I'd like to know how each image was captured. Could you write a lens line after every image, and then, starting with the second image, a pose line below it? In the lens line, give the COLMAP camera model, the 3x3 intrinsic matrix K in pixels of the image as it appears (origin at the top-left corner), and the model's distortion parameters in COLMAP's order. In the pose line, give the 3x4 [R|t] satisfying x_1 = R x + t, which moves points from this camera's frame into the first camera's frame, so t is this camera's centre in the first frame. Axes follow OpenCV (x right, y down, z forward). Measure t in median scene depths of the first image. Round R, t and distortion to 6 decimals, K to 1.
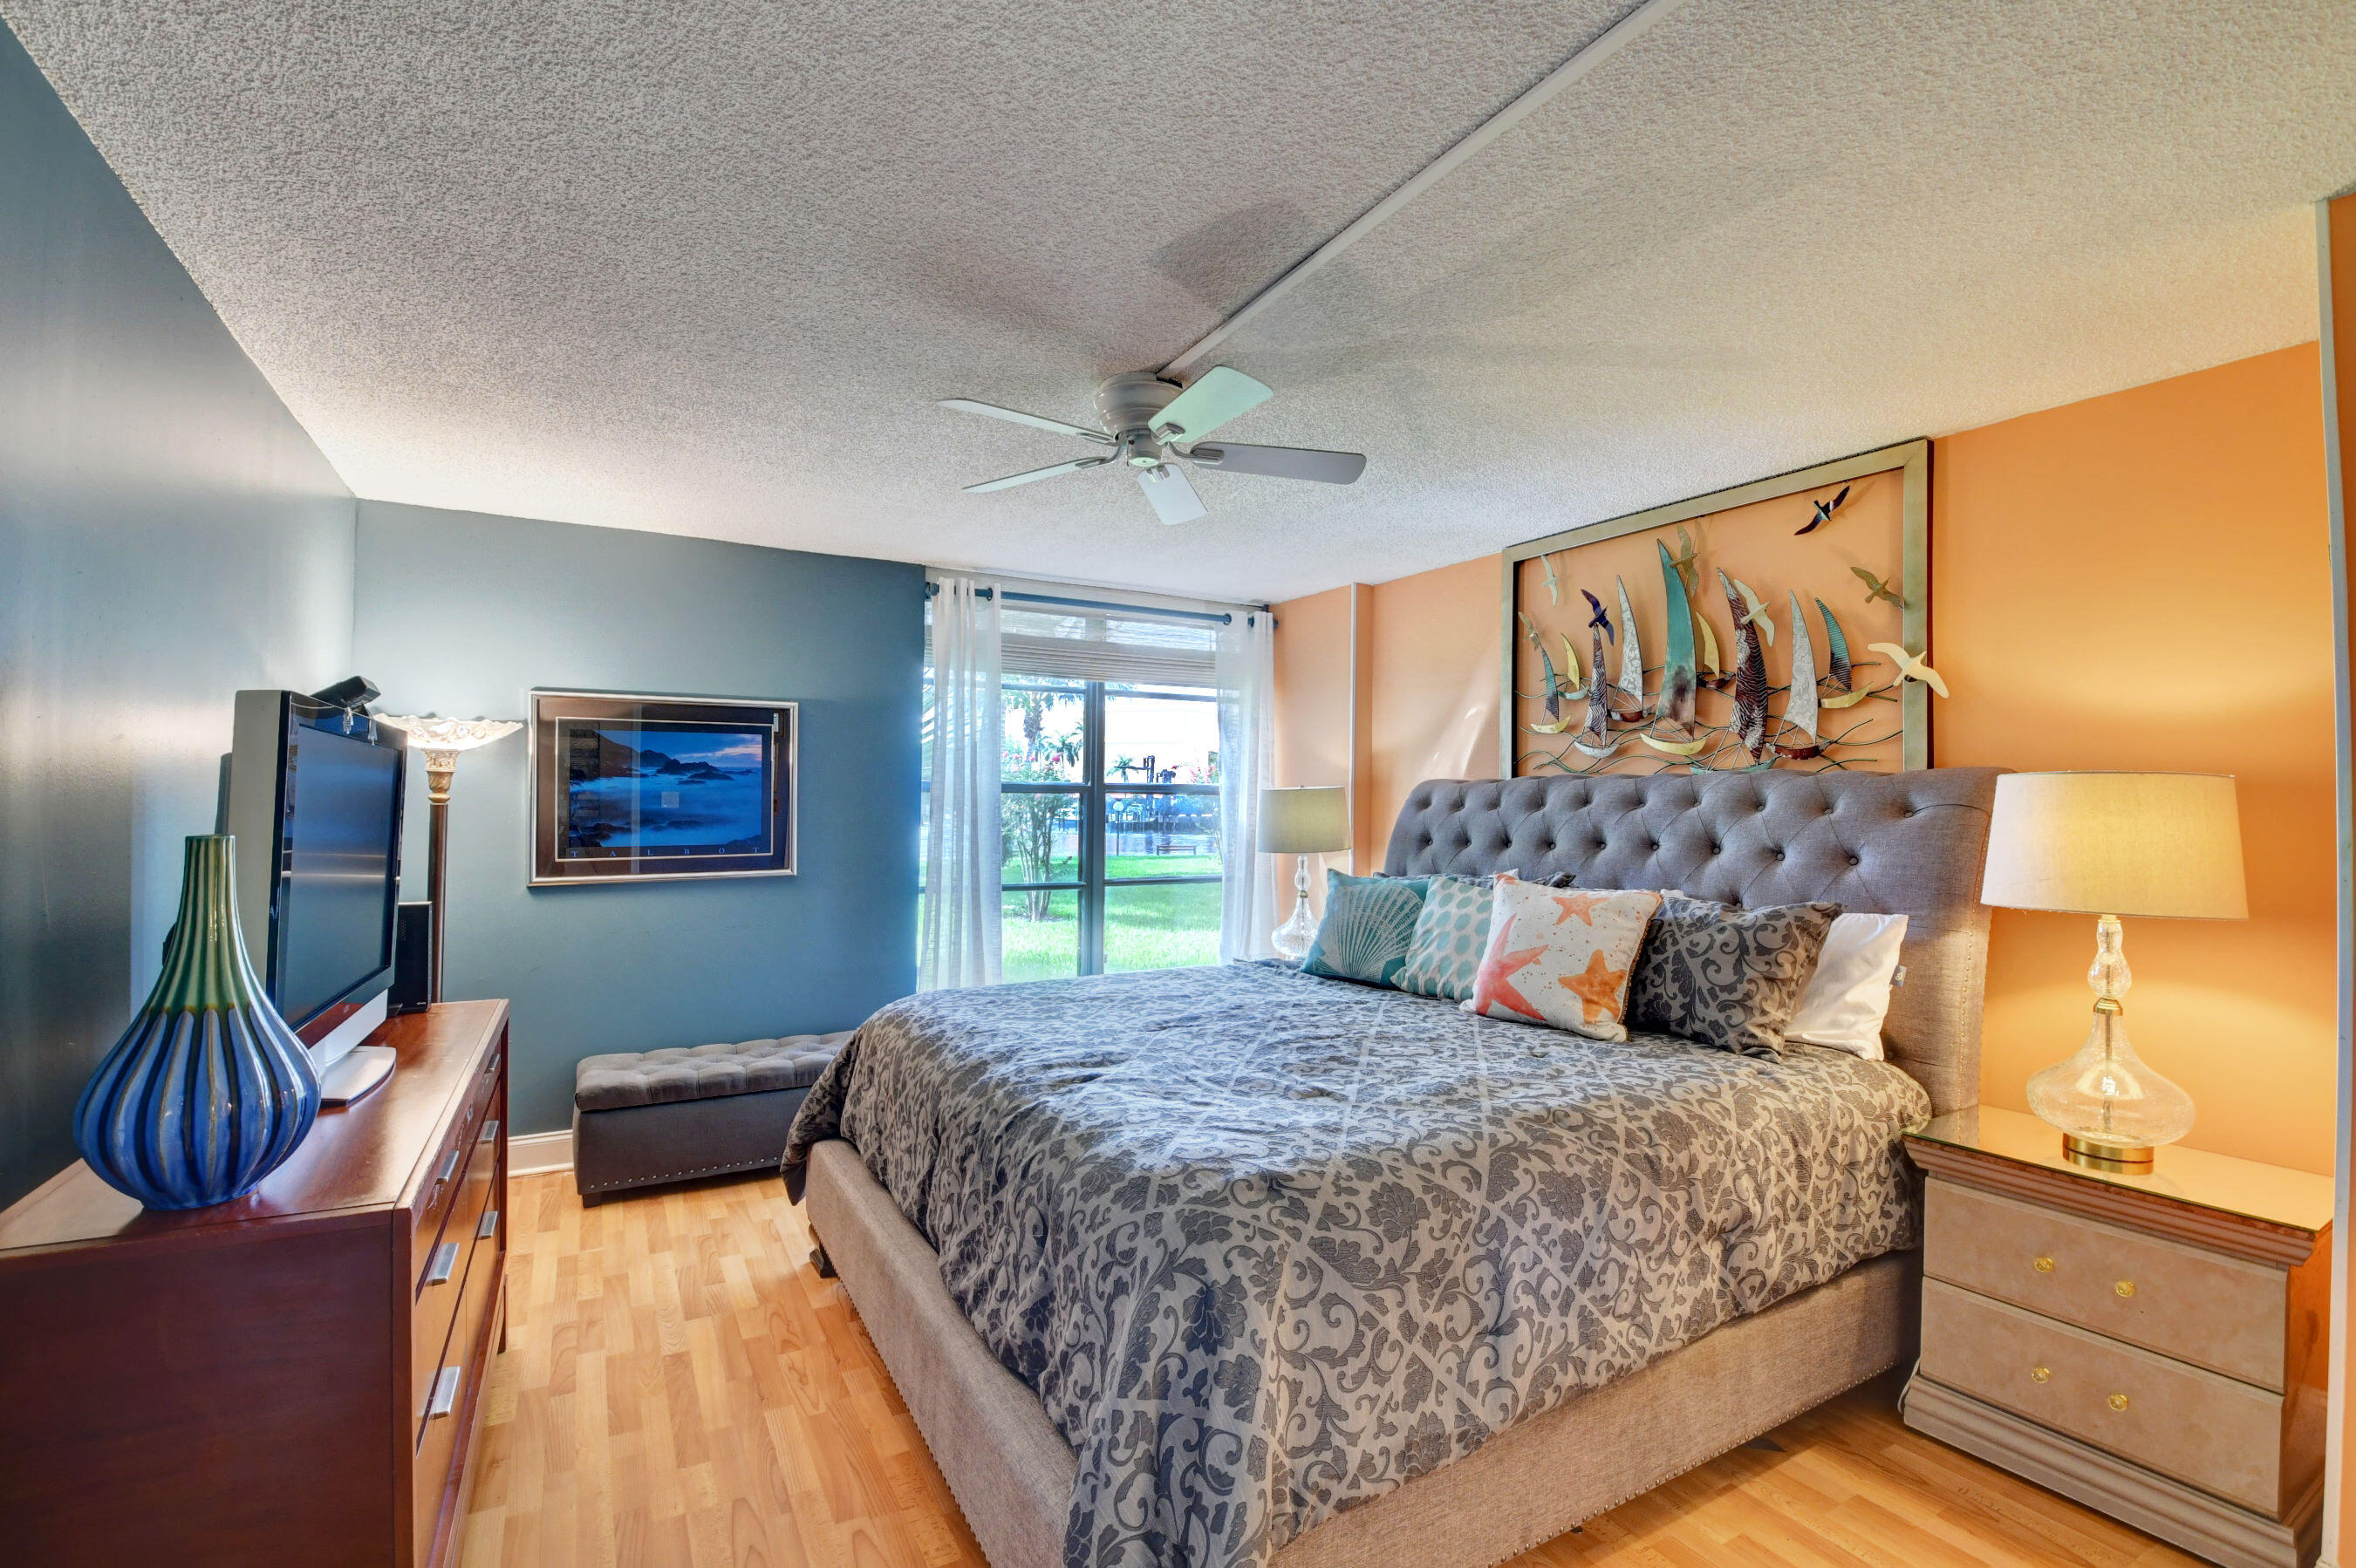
lens RADIAL K [[1038.2, 0, 1170.4], [0, 1038.2, 783.6], [0, 0, 1]] dist [0.012941, -0.023800]
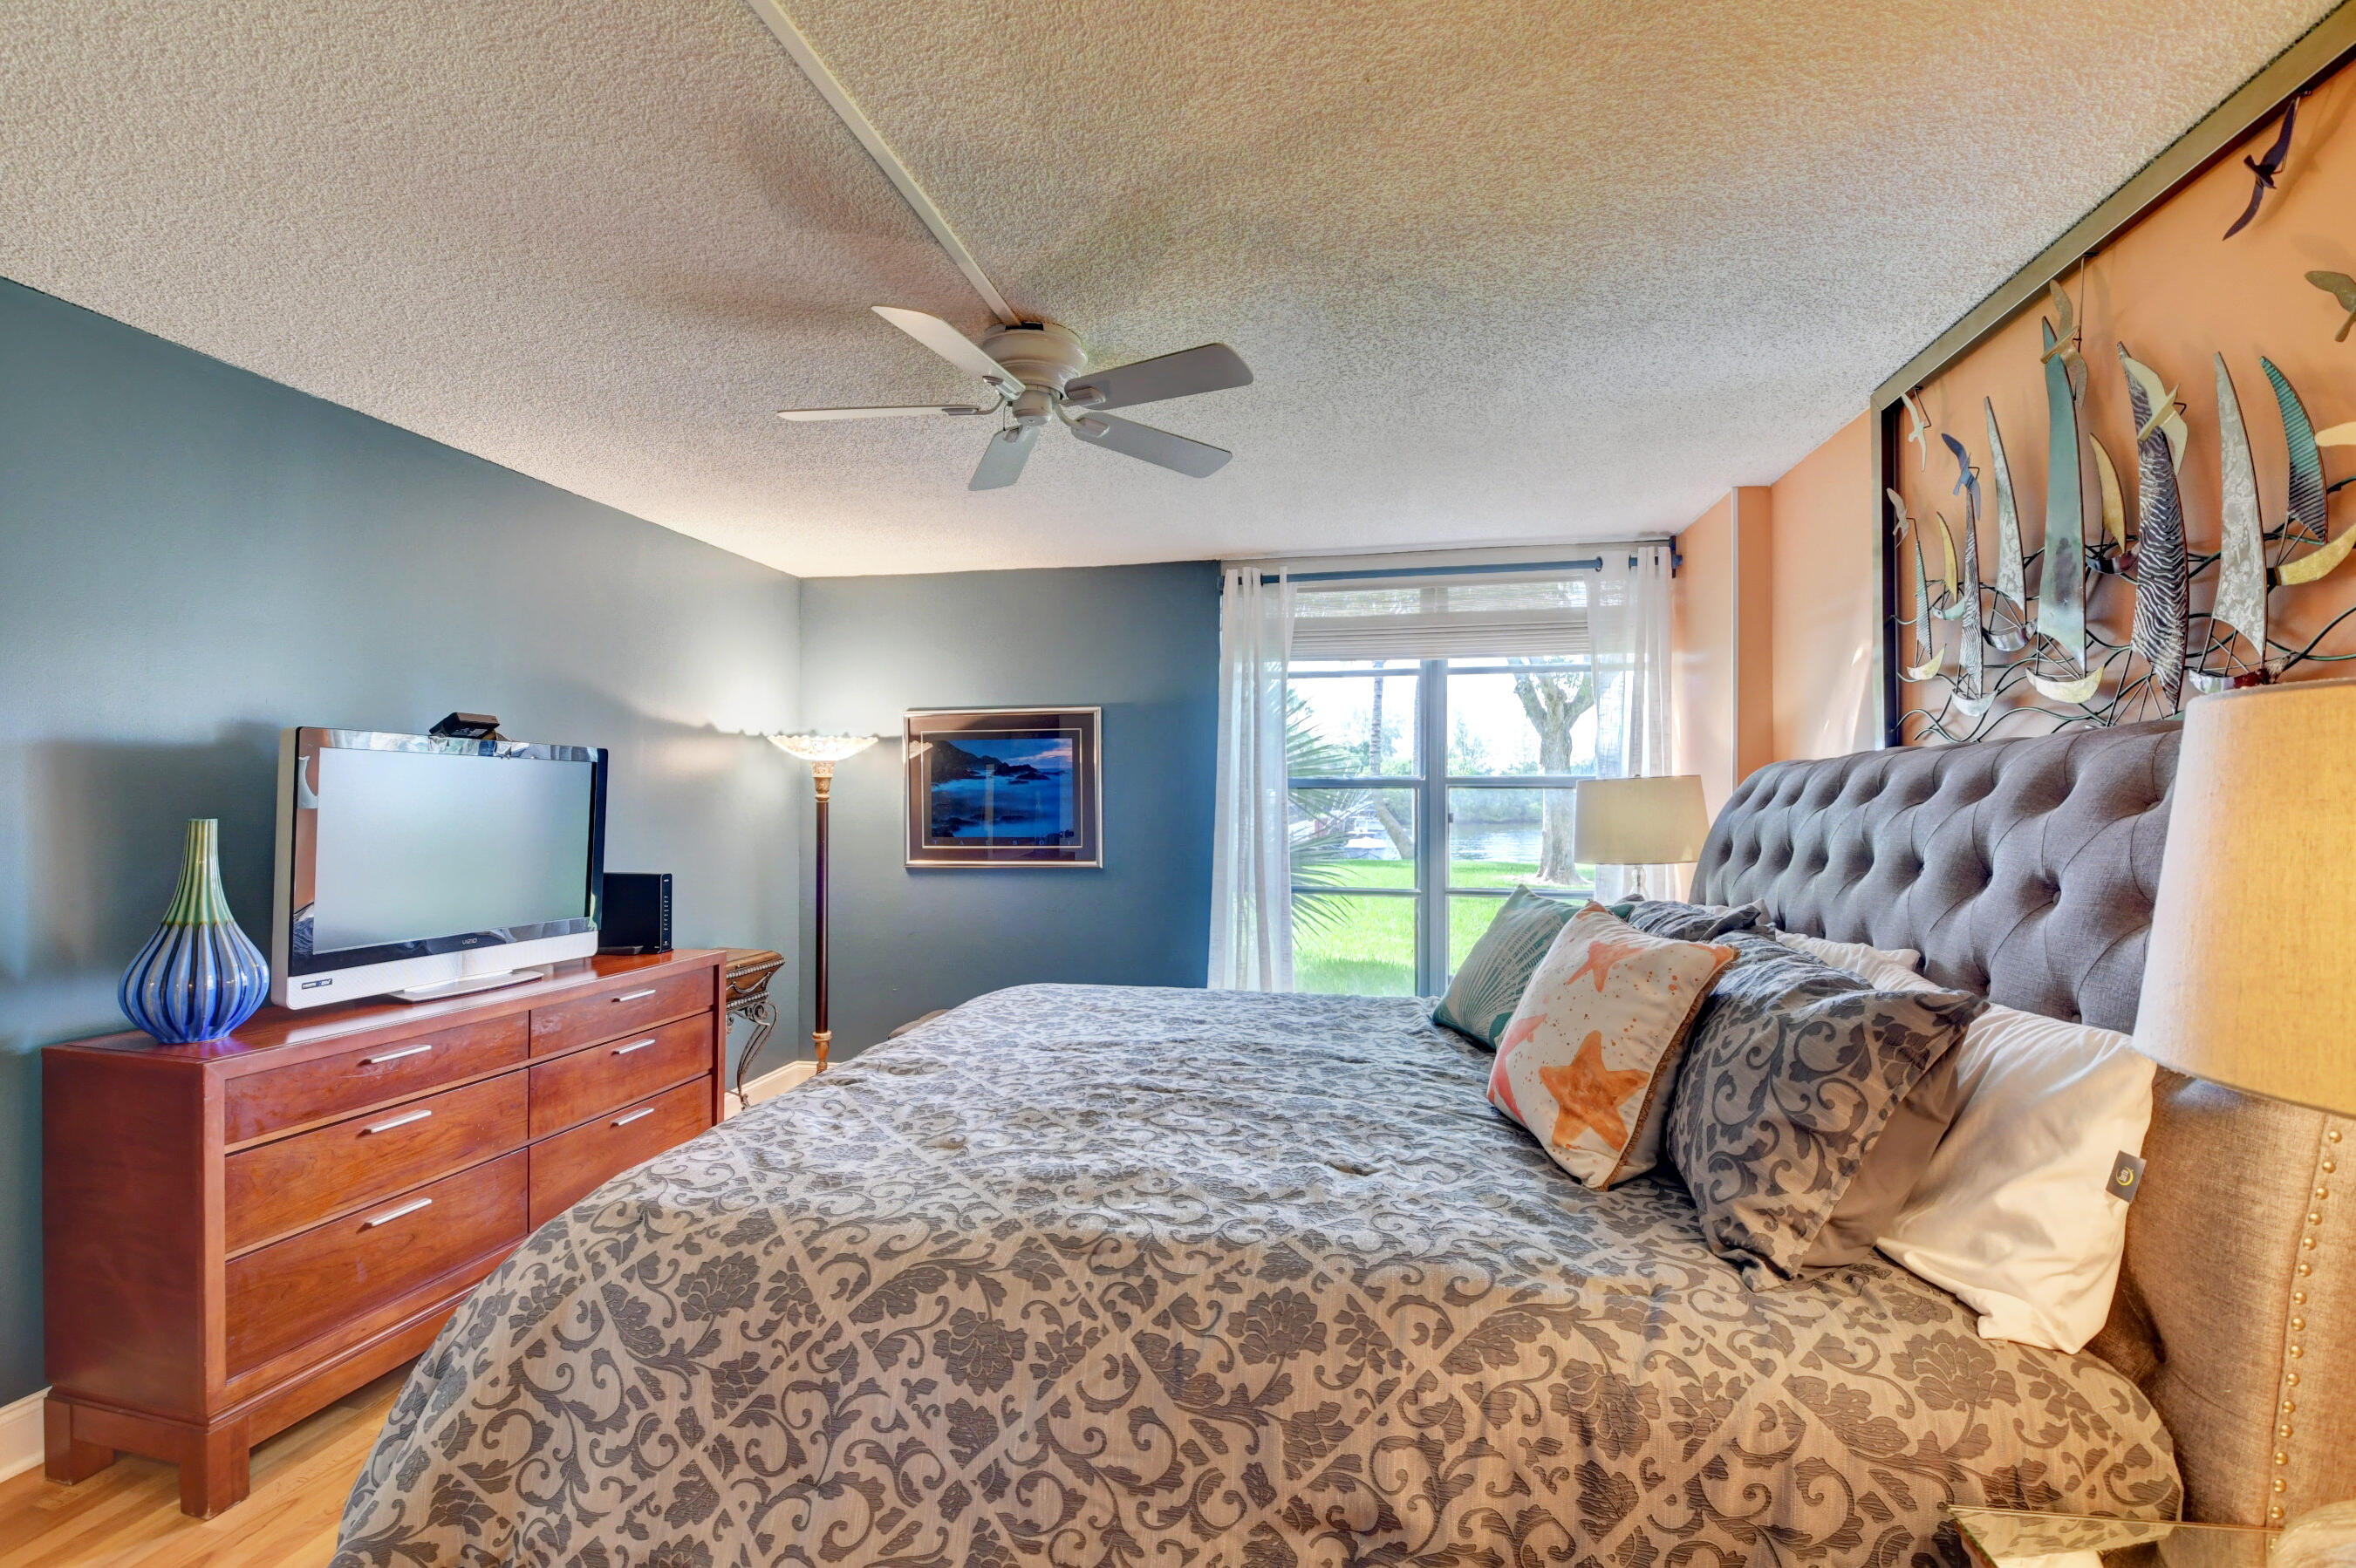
lens RADIAL K [[1038.2, 0, 1170.4], [0, 1038.2, 783.6], [0, 0, 1]] dist [0.012941, -0.023800]
pose [[0.755121, -0.015727, -0.655397, 0.681445], [0.016831, 0.999848, -0.004600, 0.012877], [0.655370, -0.007557, 0.755271, 0.403069]]
